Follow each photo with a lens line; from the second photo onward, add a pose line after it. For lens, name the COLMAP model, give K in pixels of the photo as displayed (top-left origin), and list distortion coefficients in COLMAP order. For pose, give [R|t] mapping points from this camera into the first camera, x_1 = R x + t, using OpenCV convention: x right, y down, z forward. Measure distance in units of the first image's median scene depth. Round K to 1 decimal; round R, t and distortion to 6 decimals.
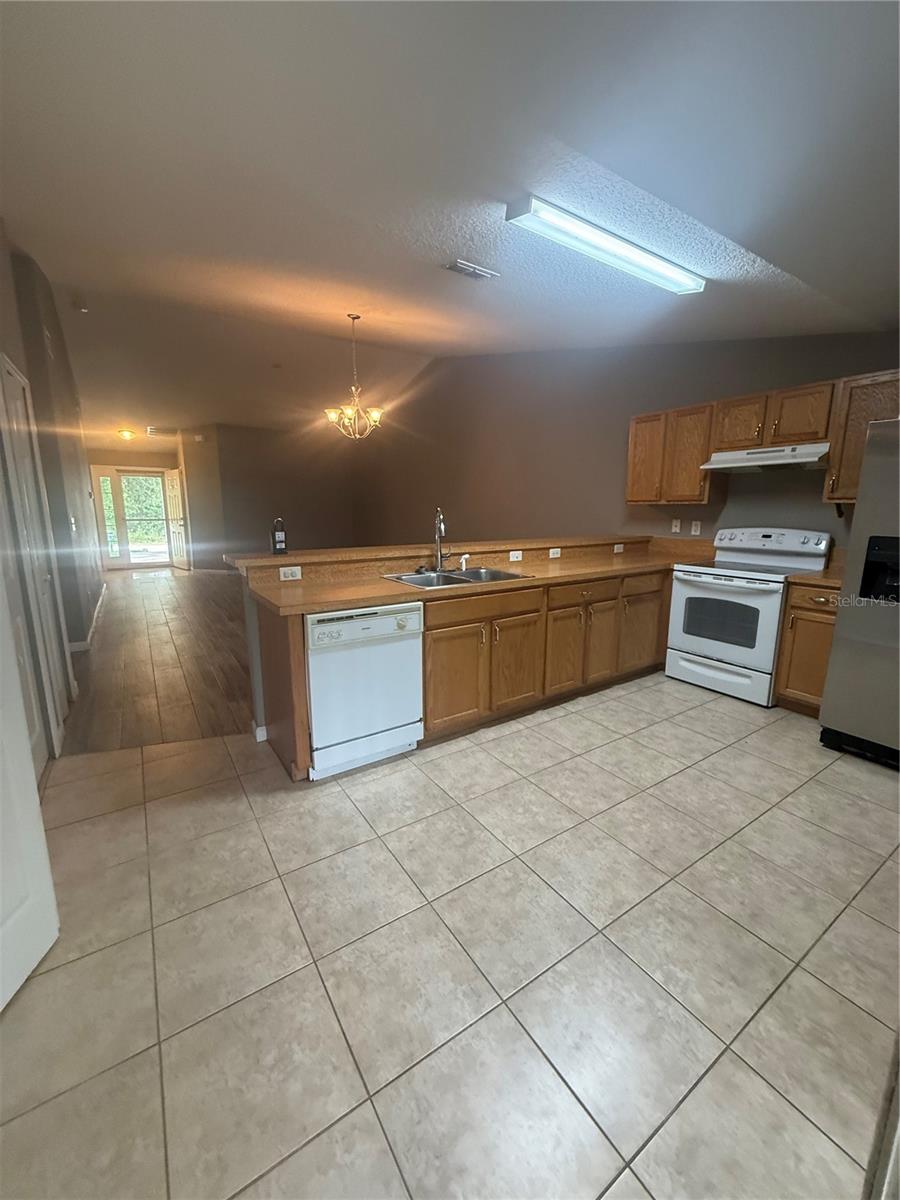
lens RADIAL K [[479.5, 0, 450.0], [0, 479.5, 600.0], [0, 0, 1]] dist [0.000533, -0.000191]
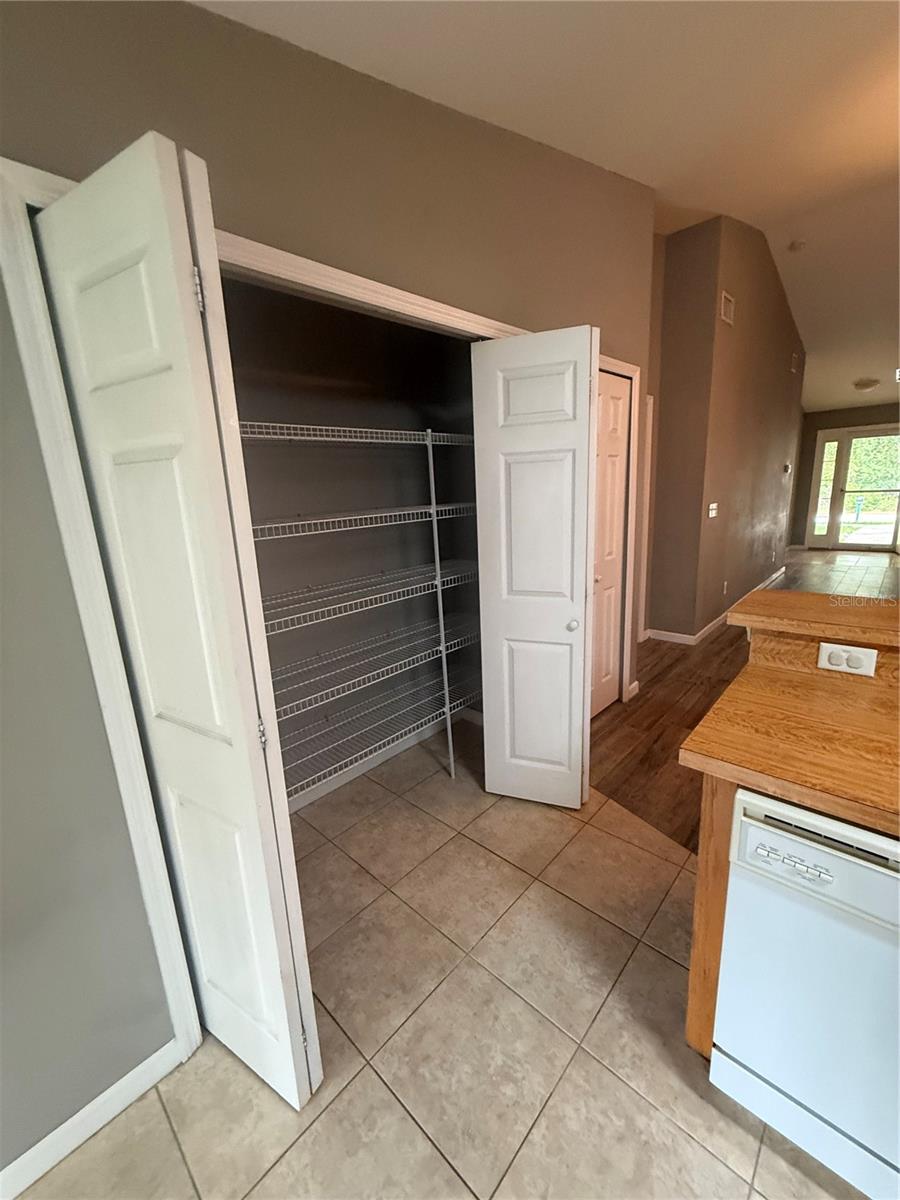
lens RADIAL K [[478.9, 0, 450.0], [0, 478.9, 600.0], [0, 0, 1]] dist [0.001191, -0.000147]
pose [[0.229205, 0.202358, -0.952111, 0.018850], [-0.130209, 0.975735, 0.176033, -0.136435], [0.964630, 0.083626, 0.249993, 0.465819]]
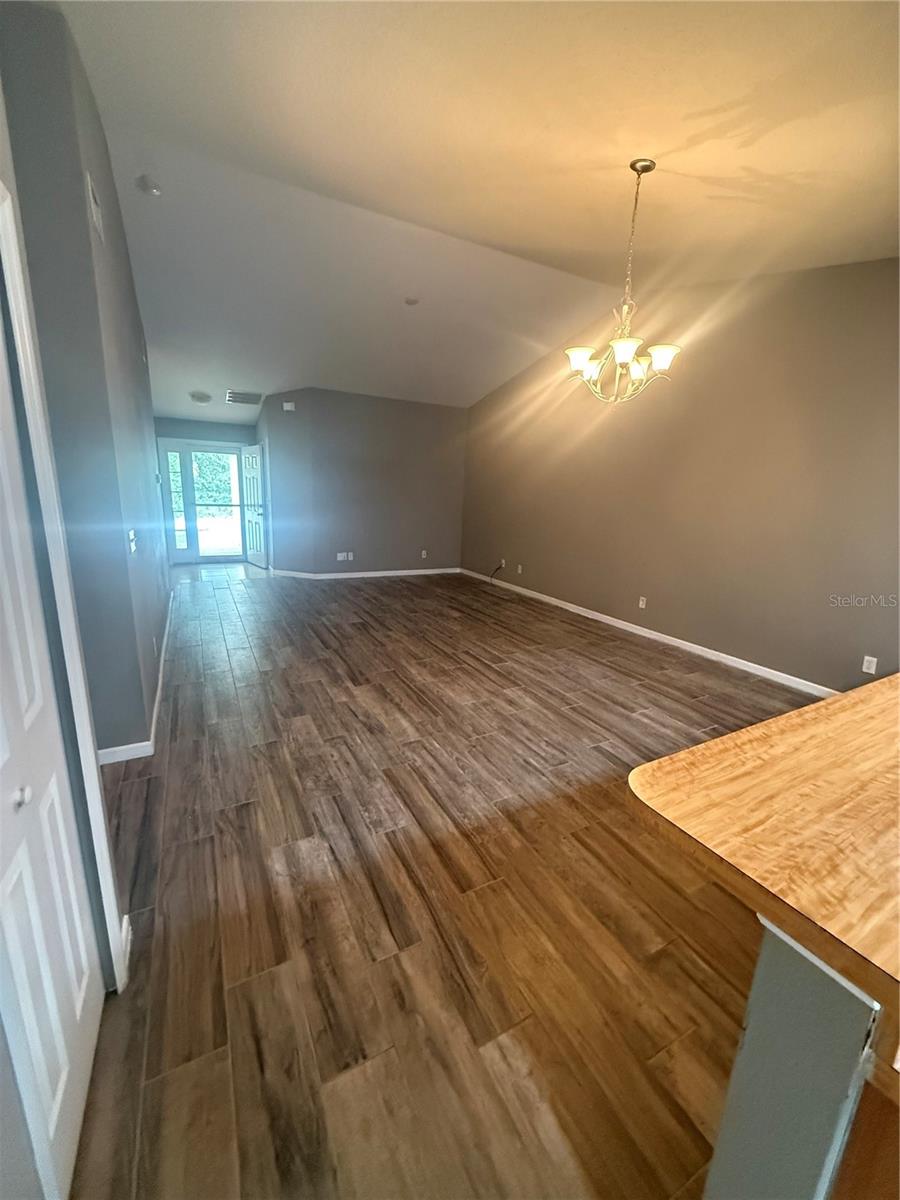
lens RADIAL K [[479.5, 0, 450.0], [0, 479.5, 600.0], [0, 0, 1]] dist [0.000533, -0.000191]
pose [[0.994889, 0.053802, -0.085444, -0.544307], [-0.050425, 0.997878, 0.041194, -0.204681], [0.087479, -0.036675, 0.995491, 0.705200]]
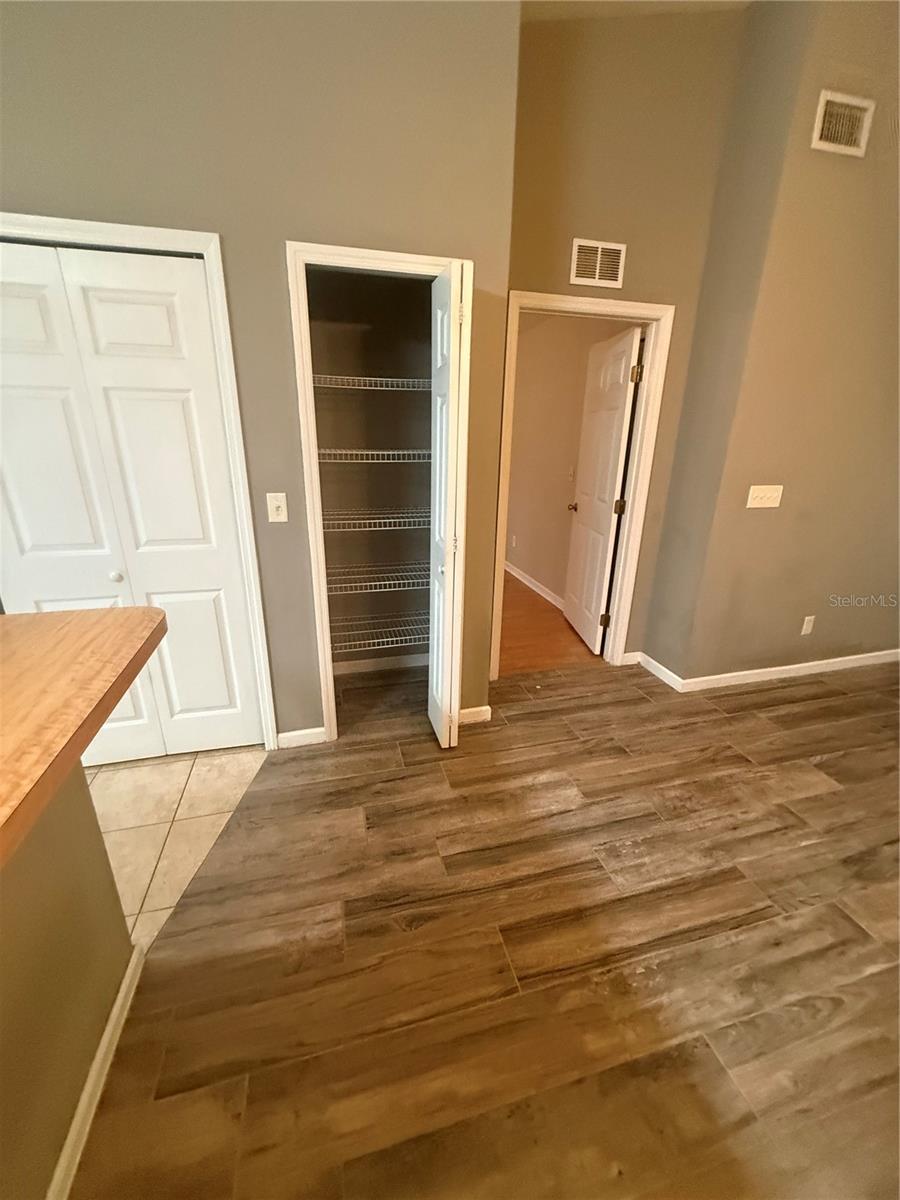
lens RADIAL K [[478.9, 0, 450.0], [0, 478.9, 600.0], [0, 0, 1]] dist [0.001191, -0.000147]
pose [[-0.314809, 0.301004, -0.900162, -0.185769], [-0.197065, 0.906989, 0.372205, -0.292391], [0.928472, 0.294563, -0.226211, 1.290584]]
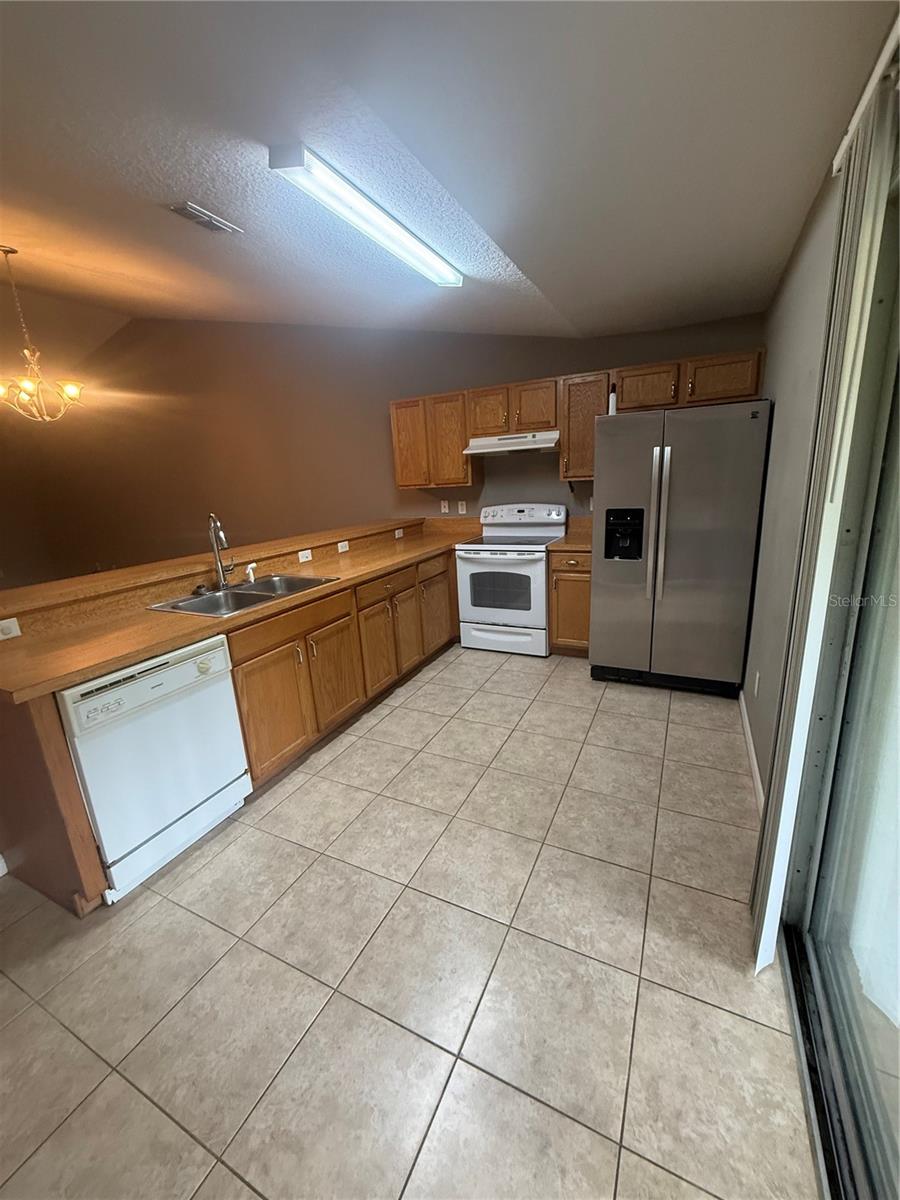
lens RADIAL K [[478.9, 0, 450.0], [0, 478.9, 600.0], [0, 0, 1]] dist [0.001191, -0.000147]
pose [[0.864660, -0.172075, 0.471968, -0.087019], [0.150792, 0.985084, 0.082895, -0.054828], [-0.479193, -0.000507, 0.877710, 0.086337]]
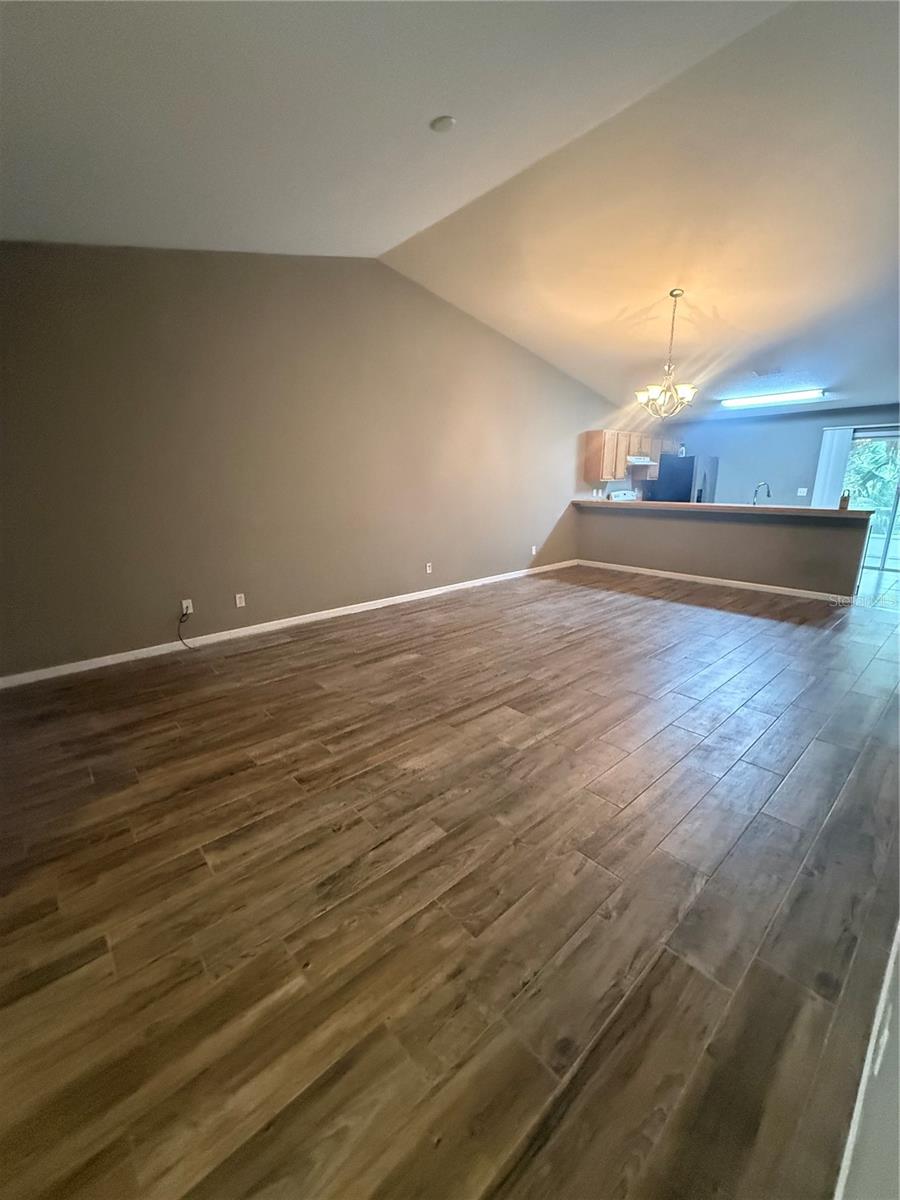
lens RADIAL K [[479.5, 0, 450.0], [0, 479.5, 600.0], [0, 0, 1]] dist [0.000533, -0.000191]
pose [[-0.145204, -0.247073, 0.958056, -1.992200], [0.196401, 0.941851, 0.272660, -0.570286], [-0.969713, 0.227754, -0.088236, 2.693399]]
